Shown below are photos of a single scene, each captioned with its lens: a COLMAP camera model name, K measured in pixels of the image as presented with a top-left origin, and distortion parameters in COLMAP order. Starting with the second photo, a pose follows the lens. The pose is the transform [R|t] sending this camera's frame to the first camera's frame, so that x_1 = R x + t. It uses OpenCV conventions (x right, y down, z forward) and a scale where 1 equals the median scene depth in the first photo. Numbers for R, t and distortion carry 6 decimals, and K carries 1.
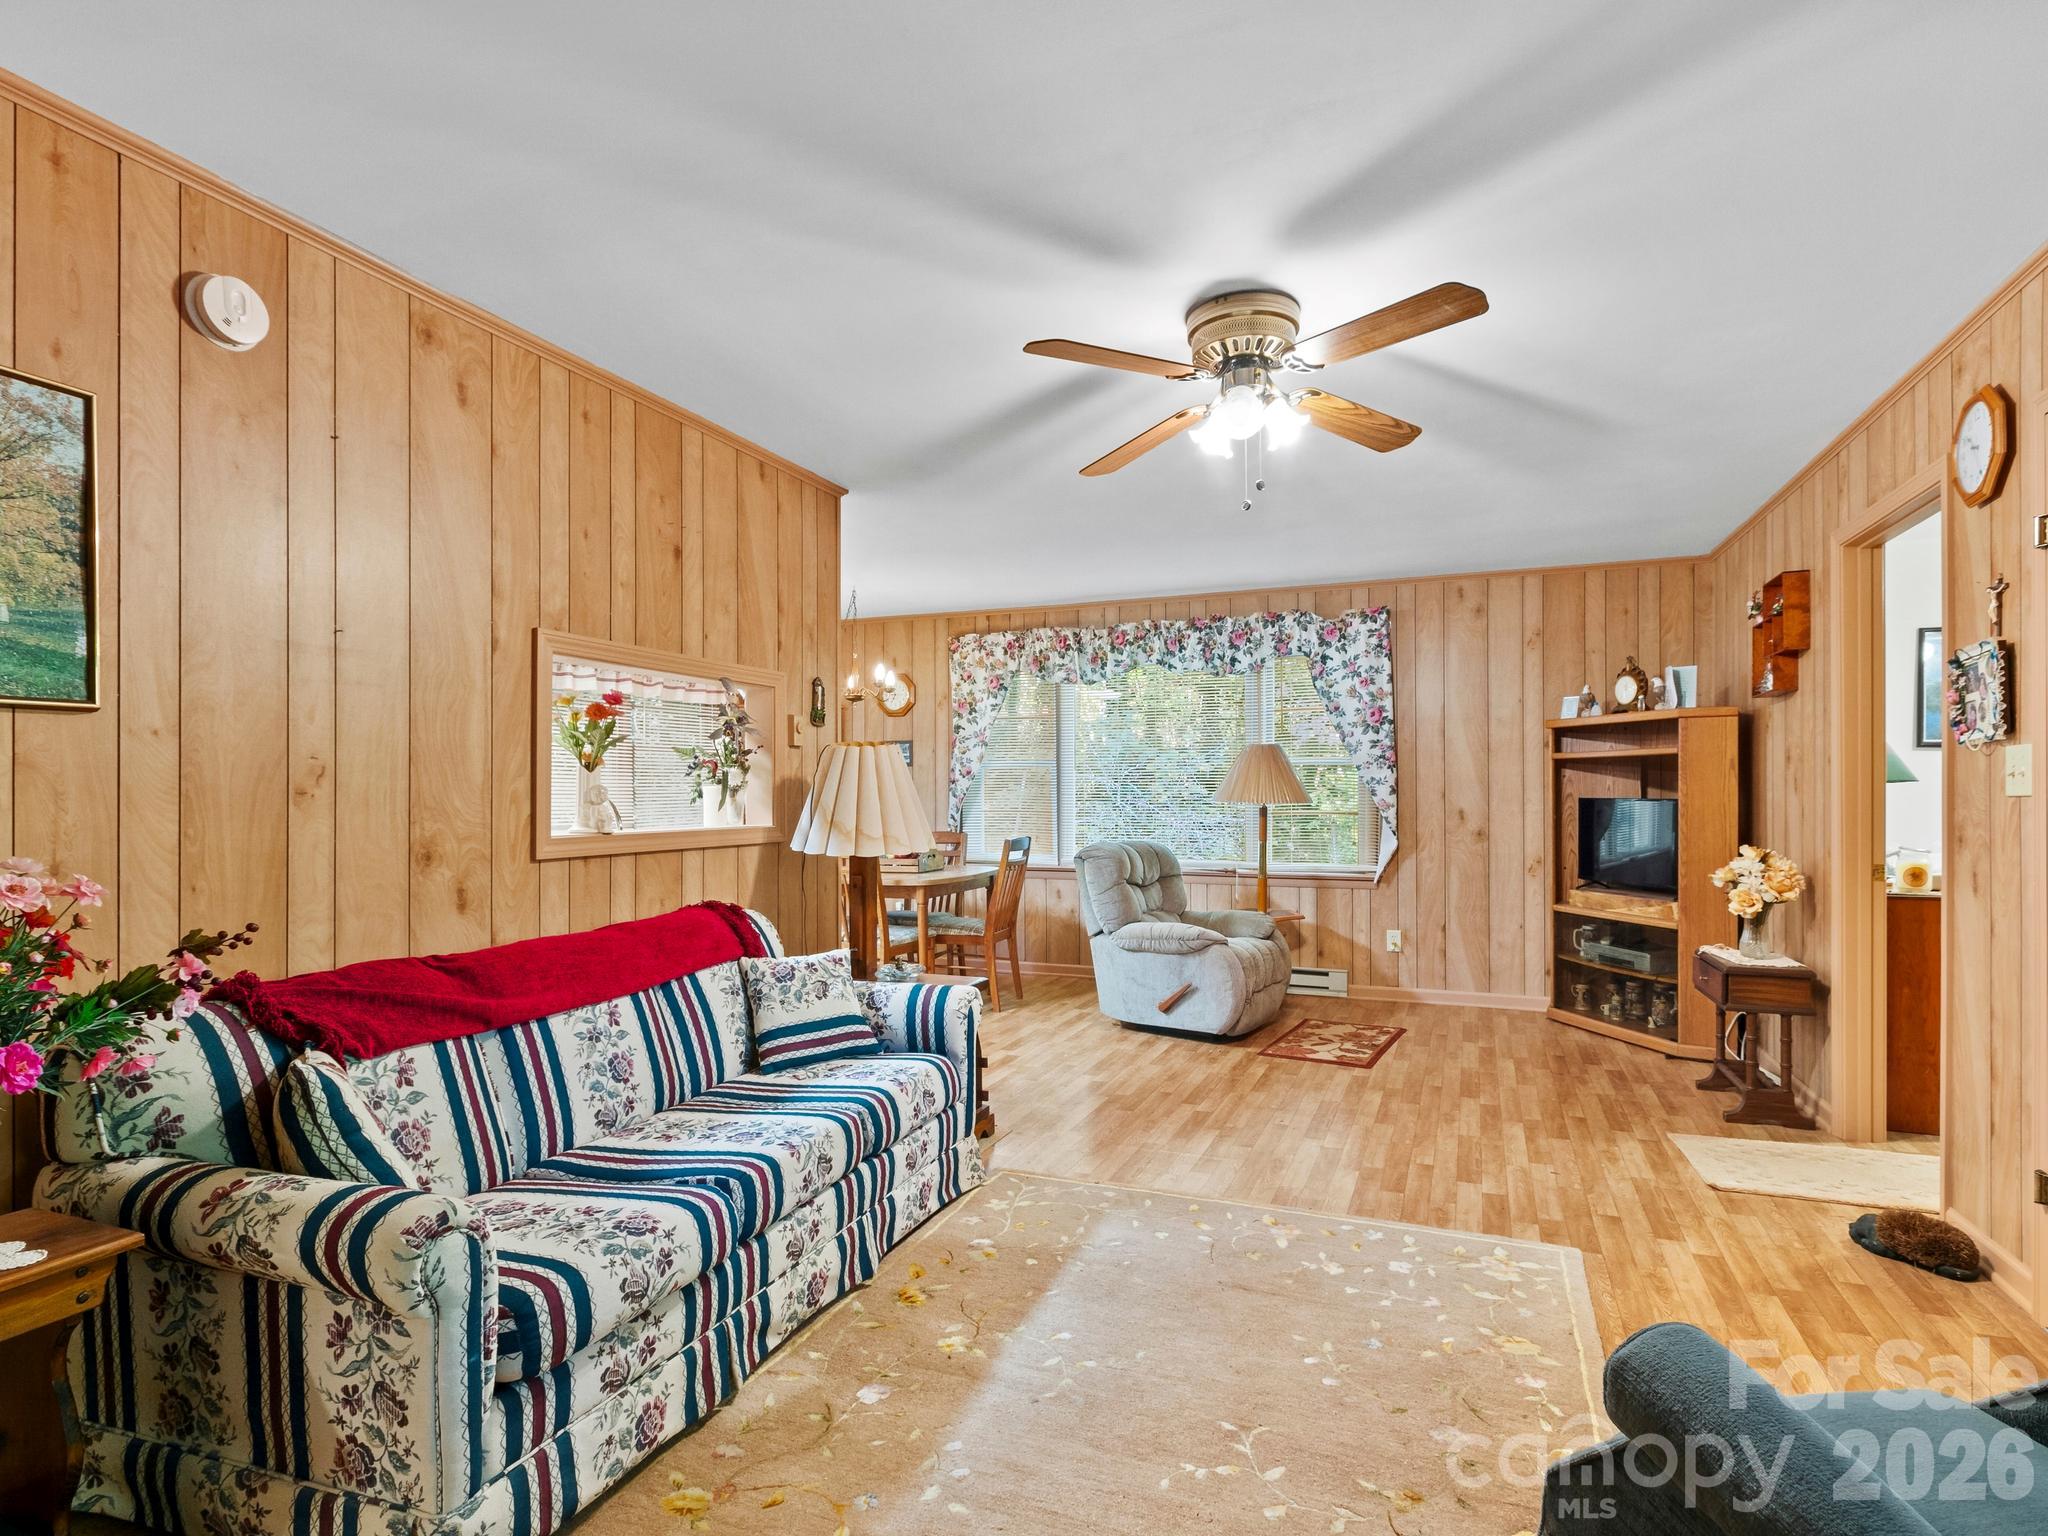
lens RADIAL K [[1067.4, 0, 1031.1], [0, 1067.4, 803.9], [0, 0, 1]] dist [0.002306, 0.000685]
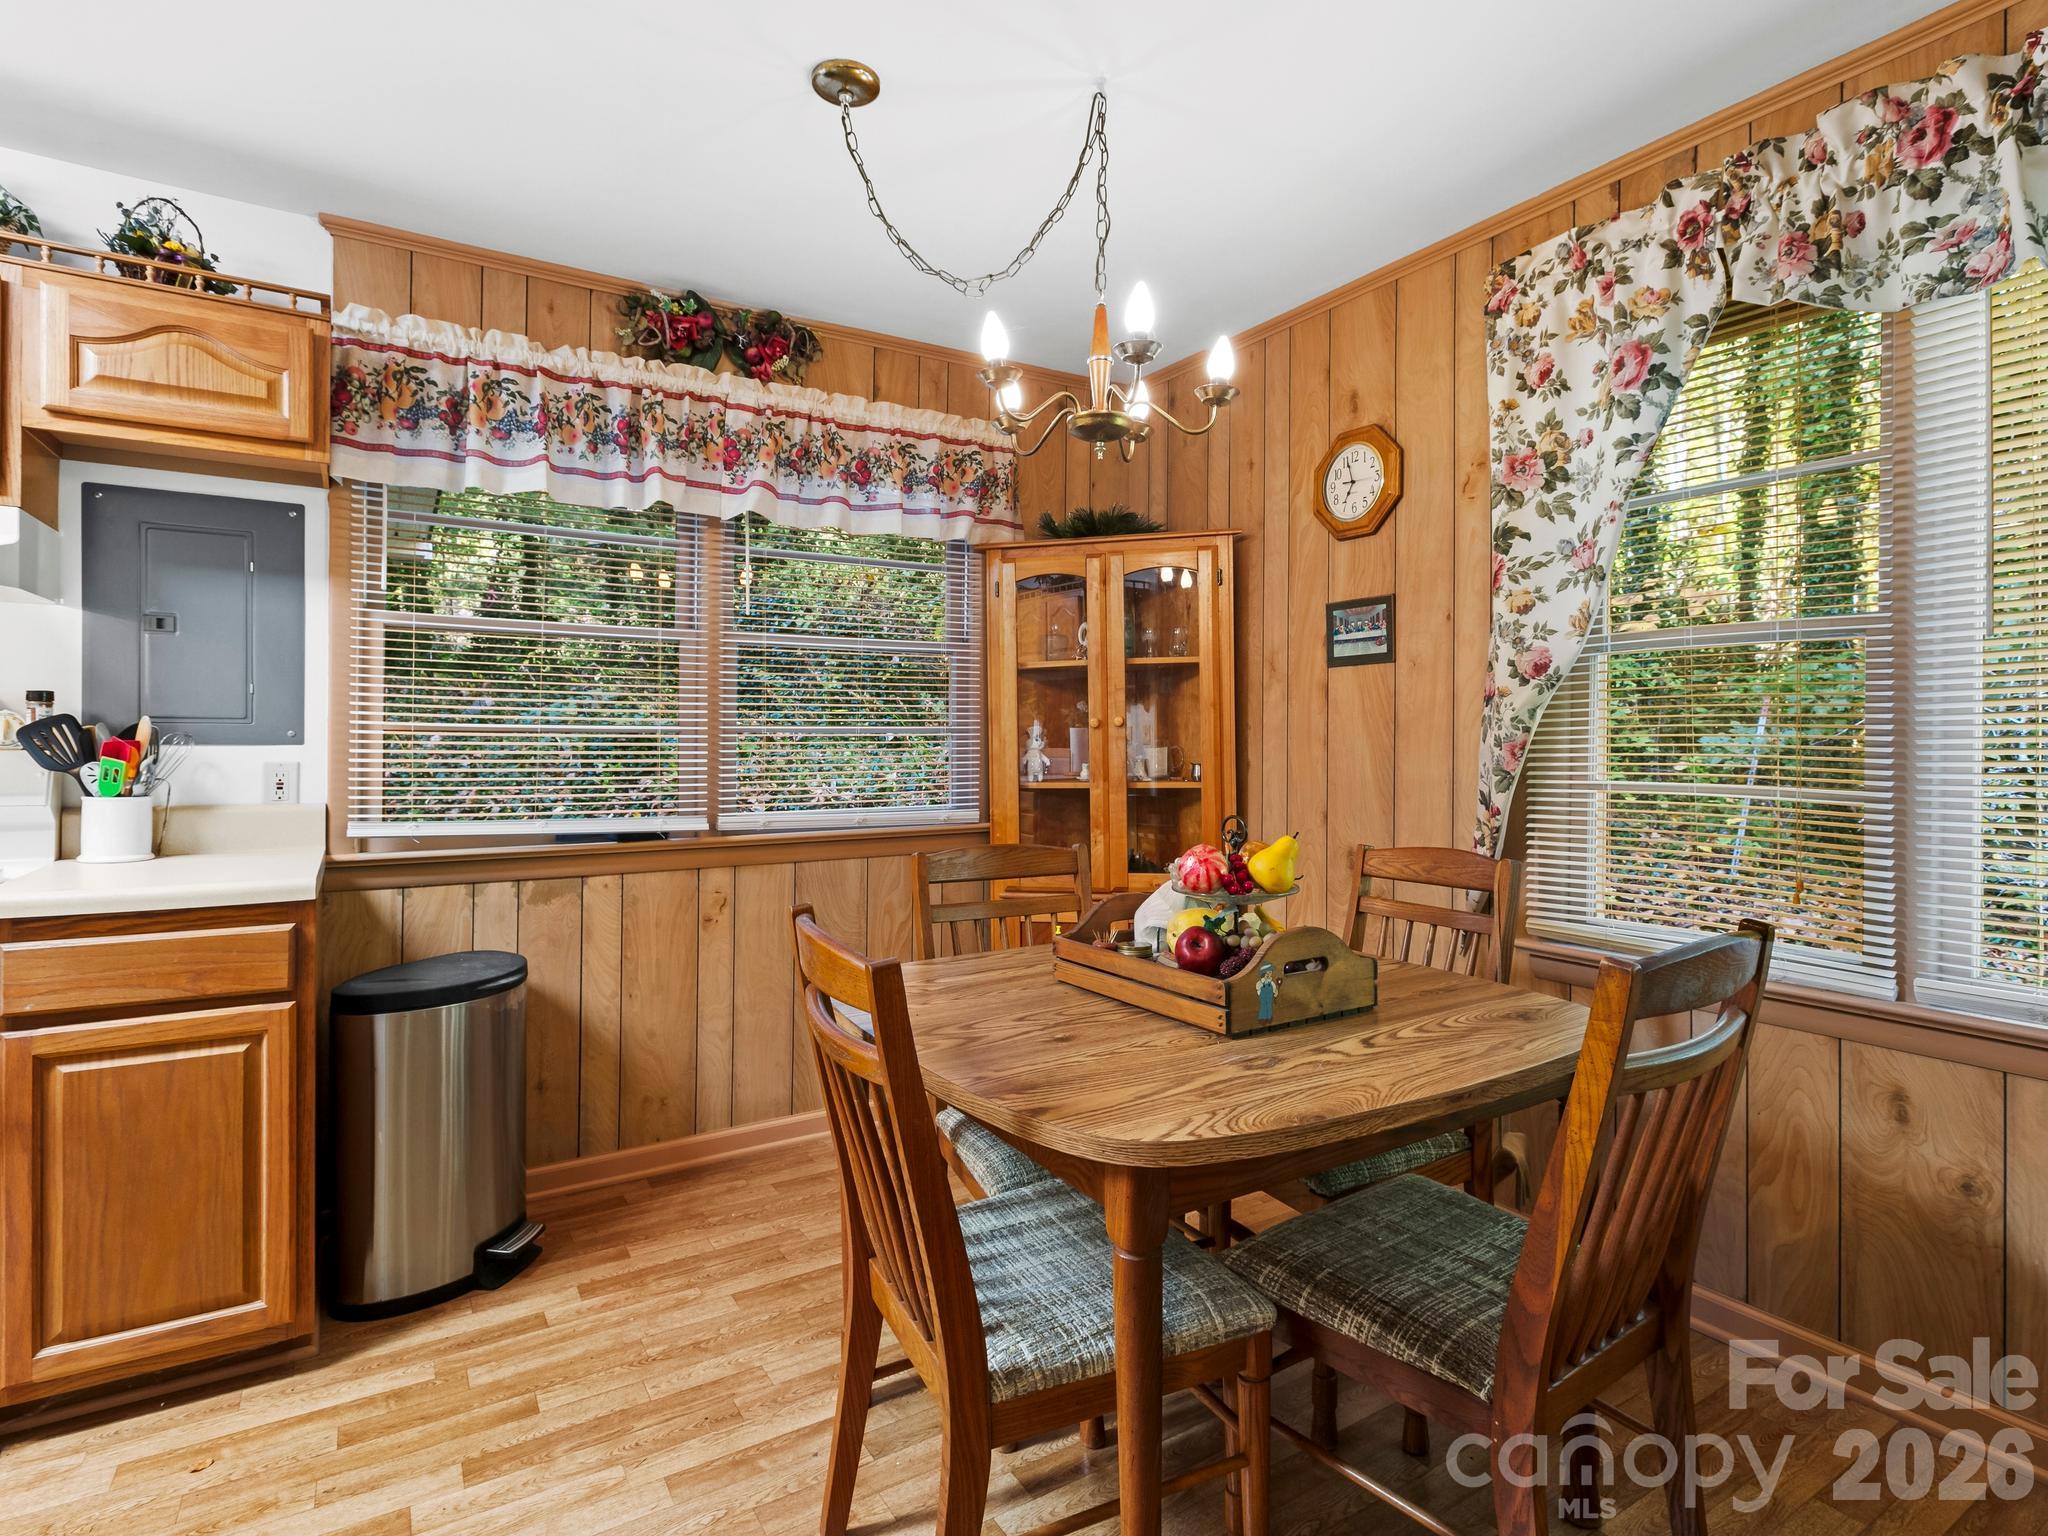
lens RADIAL K [[1067.4, 0, 1025.0], [0, 1067.4, 748.5], [0, 0, 1]] dist [0.002306, 0.000685]
pose [[0.812852, 0.005141, -0.582448, 0.003269], [-0.010027, 0.999936, -0.005169, -0.001805], [0.582384, 0.010042, 0.812852, 0.646583]]
